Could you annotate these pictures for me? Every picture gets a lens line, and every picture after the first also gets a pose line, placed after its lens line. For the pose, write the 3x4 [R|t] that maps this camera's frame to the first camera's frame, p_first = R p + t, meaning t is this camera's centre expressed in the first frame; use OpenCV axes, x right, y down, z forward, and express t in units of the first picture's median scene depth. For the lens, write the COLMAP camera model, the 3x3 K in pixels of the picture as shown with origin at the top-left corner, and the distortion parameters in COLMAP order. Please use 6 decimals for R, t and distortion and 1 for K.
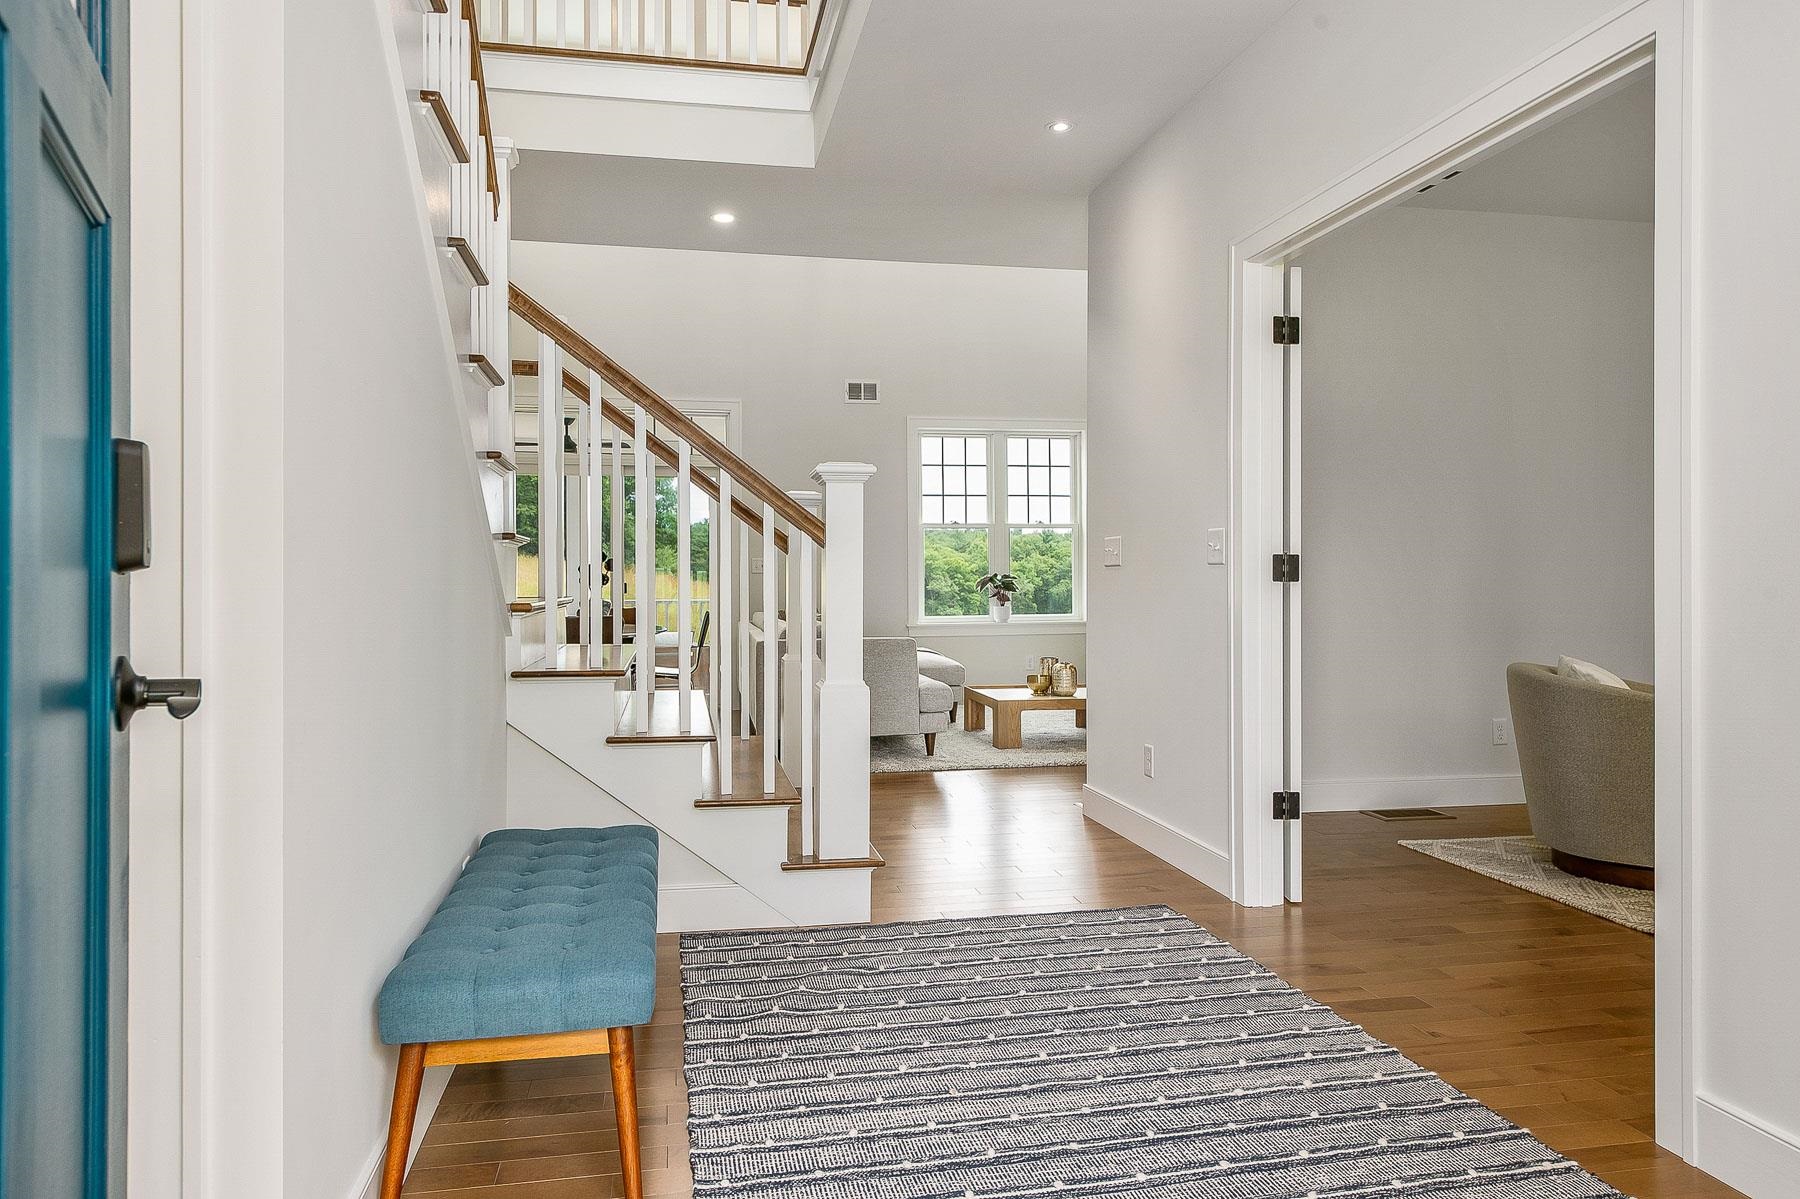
lens RADIAL K [[1182.9, 0, 901.9], [0, 1182.9, 594.7], [0, 0, 1]] dist [-0.000693, -0.000012]
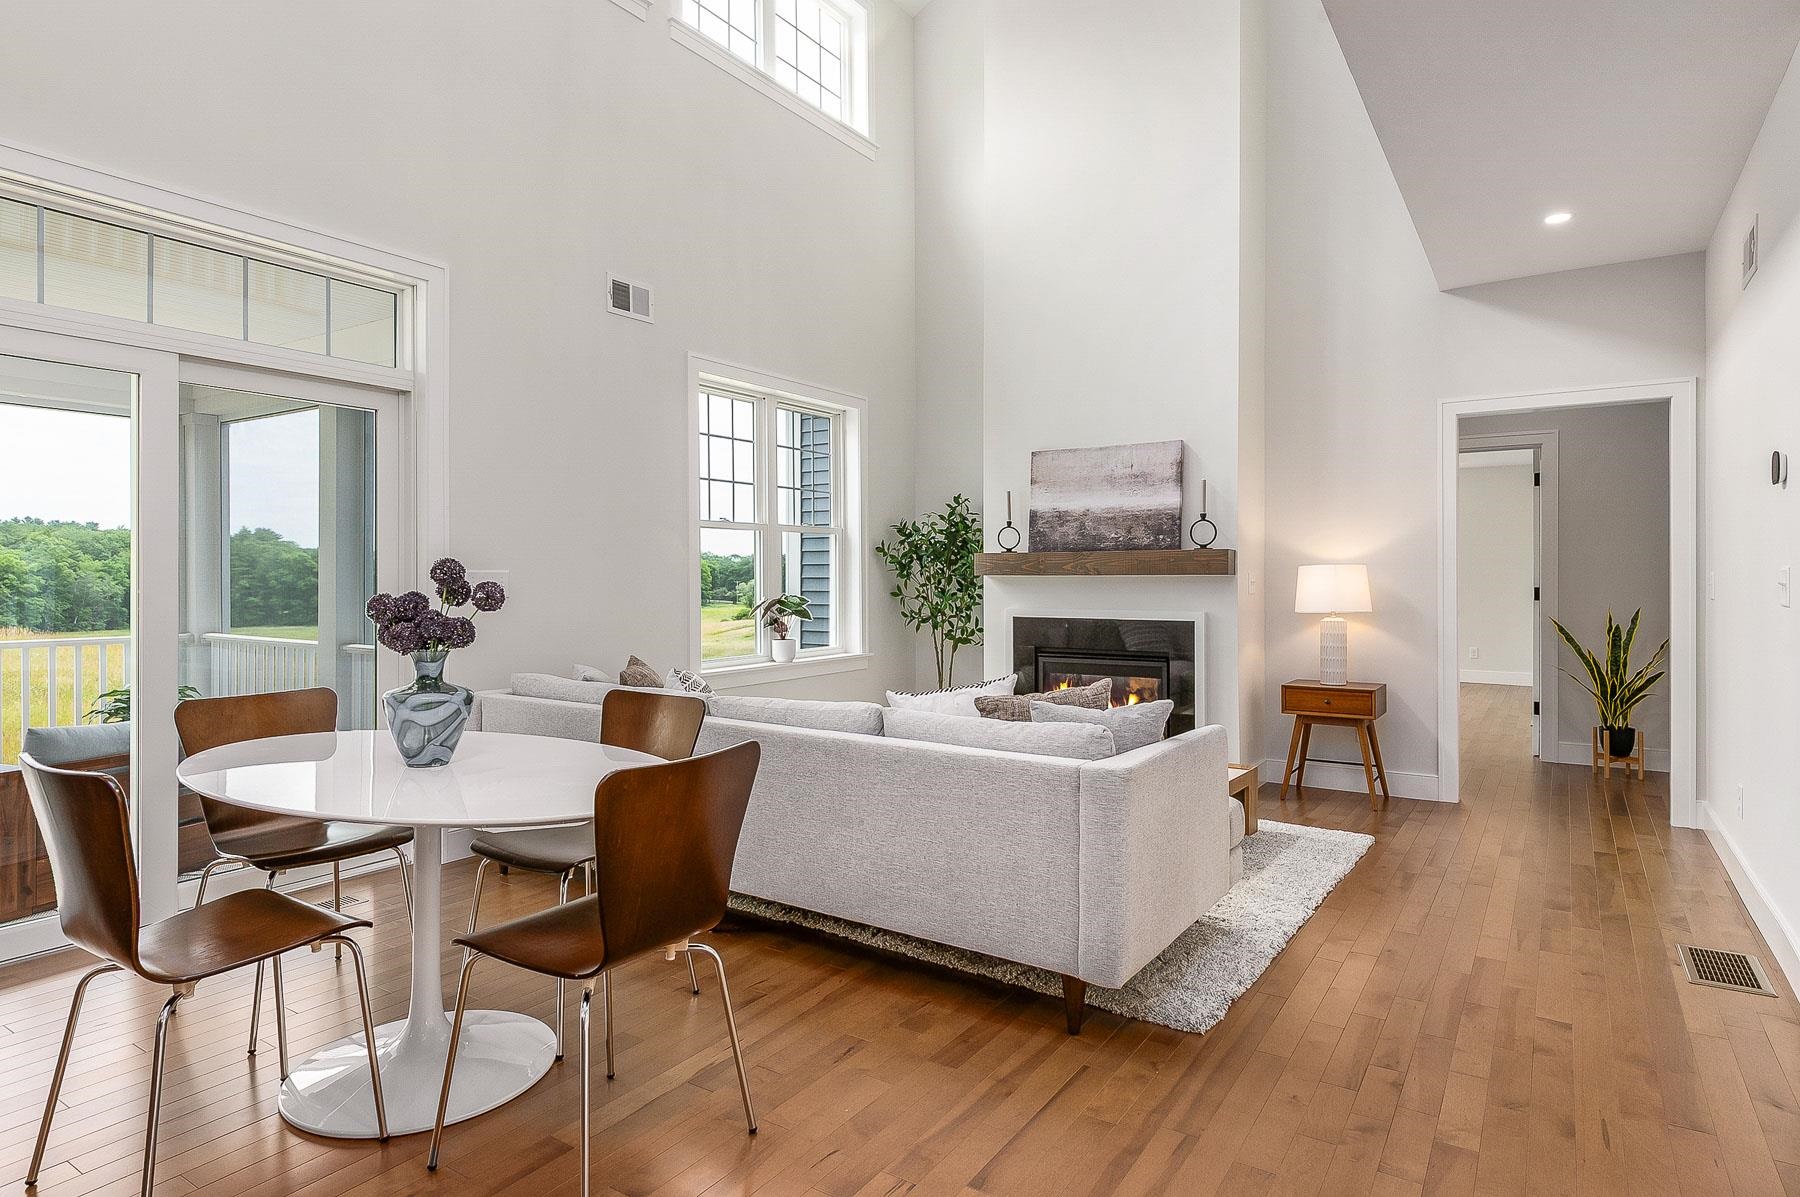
lens RADIAL K [[1011.1, 0, 899.5], [0, 1011.1, 593.7], [0, 0, 1]] dist [0.001517, 0.000259]
pose [[0.688271, 0.000549, 0.725453, -0.315250], [0.000750, 0.999999, -0.001468, -0.018777], [-0.725453, 0.001555, 0.688270, 0.540876]]
